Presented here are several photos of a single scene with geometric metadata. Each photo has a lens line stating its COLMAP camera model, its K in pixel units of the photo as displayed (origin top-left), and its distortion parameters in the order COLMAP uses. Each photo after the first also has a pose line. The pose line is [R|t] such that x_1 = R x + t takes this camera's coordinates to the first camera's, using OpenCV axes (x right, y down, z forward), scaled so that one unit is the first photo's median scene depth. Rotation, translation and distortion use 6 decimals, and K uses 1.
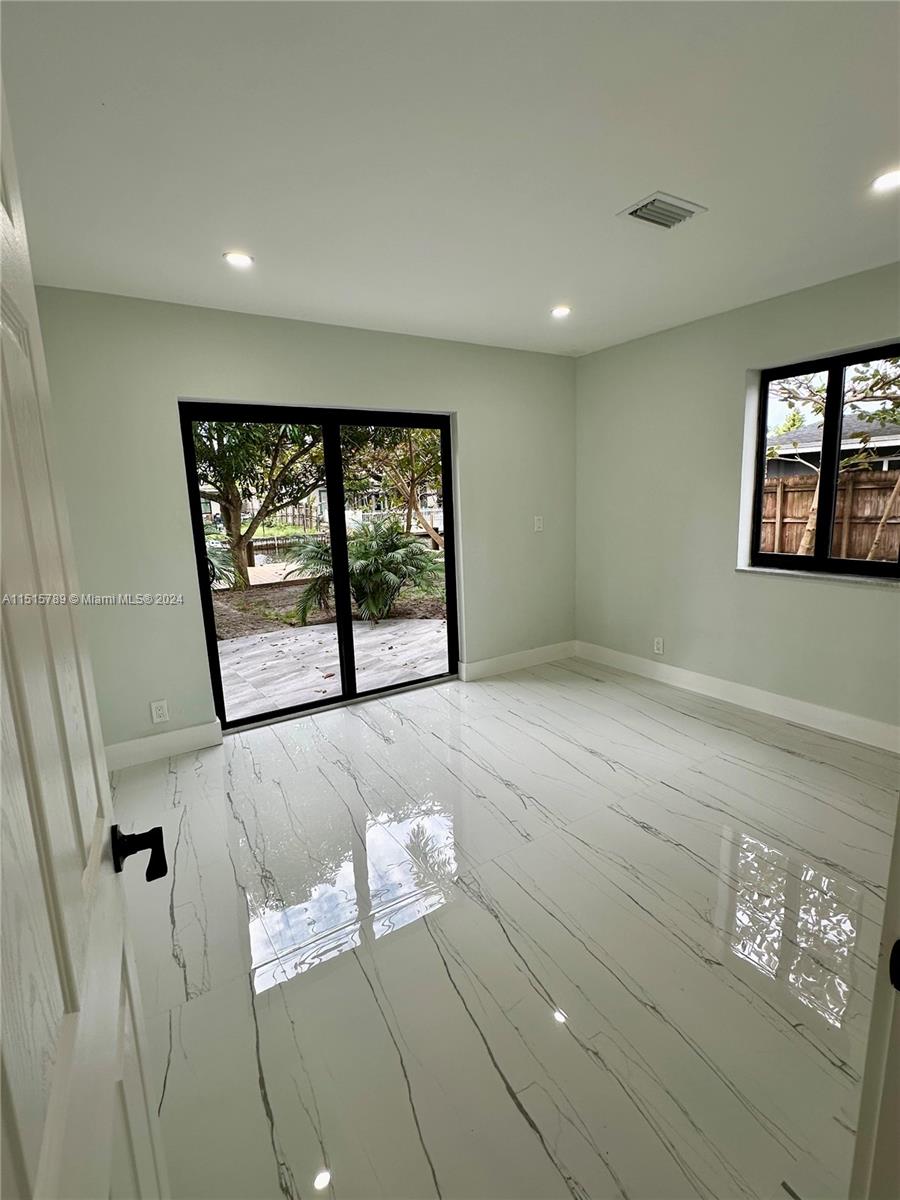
lens RADIAL K [[566.3, 0, 450.1], [0, 566.3, 596.1], [0, 0, 1]] dist [-0.002522, 0.001077]
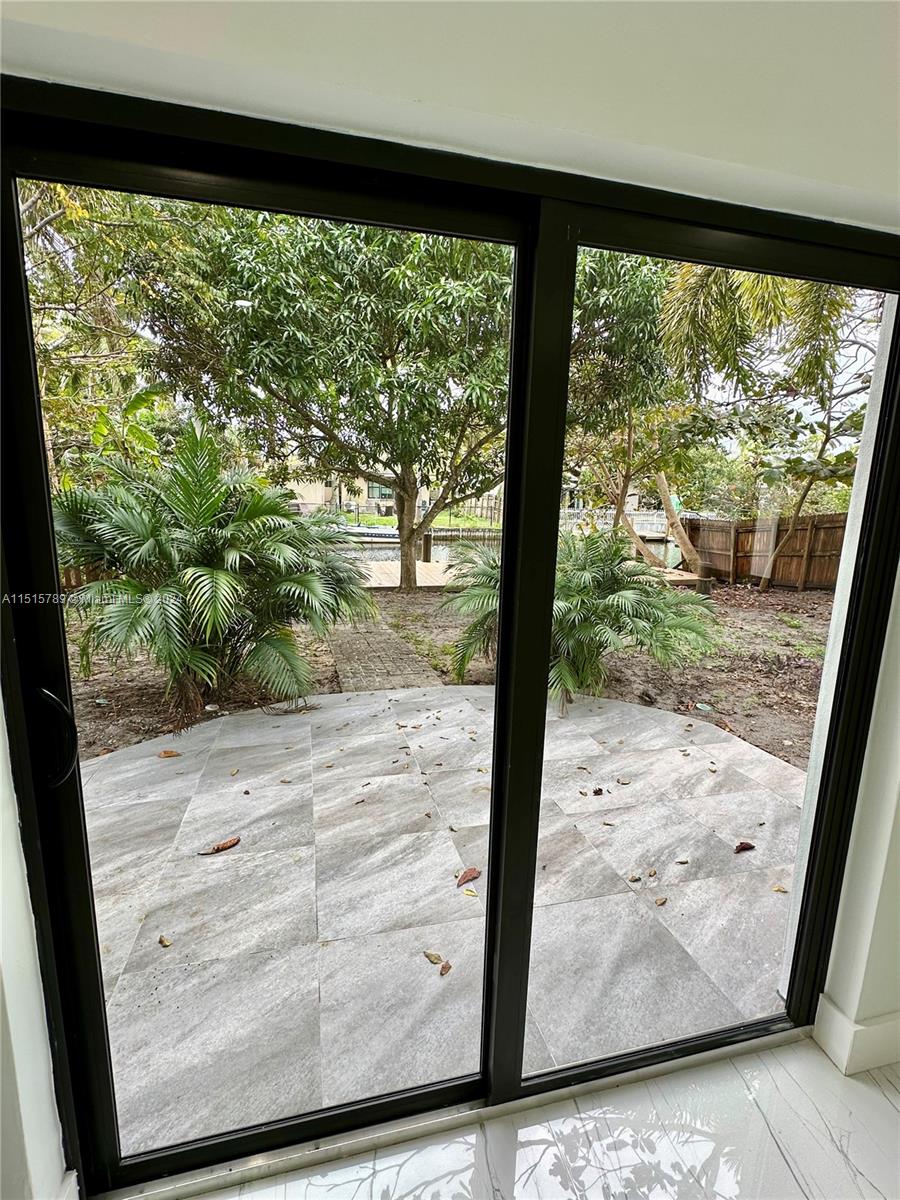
lens RADIAL K [[566.3, 0, 450.1], [0, 566.3, 596.1], [0, 0, 1]] dist [-0.002522, 0.001077]
pose [[0.943921, 0.122488, -0.306610, -0.050503], [-0.119663, 0.992418, 0.028068, -0.044655], [0.307723, 0.010196, 0.951421, 0.244131]]
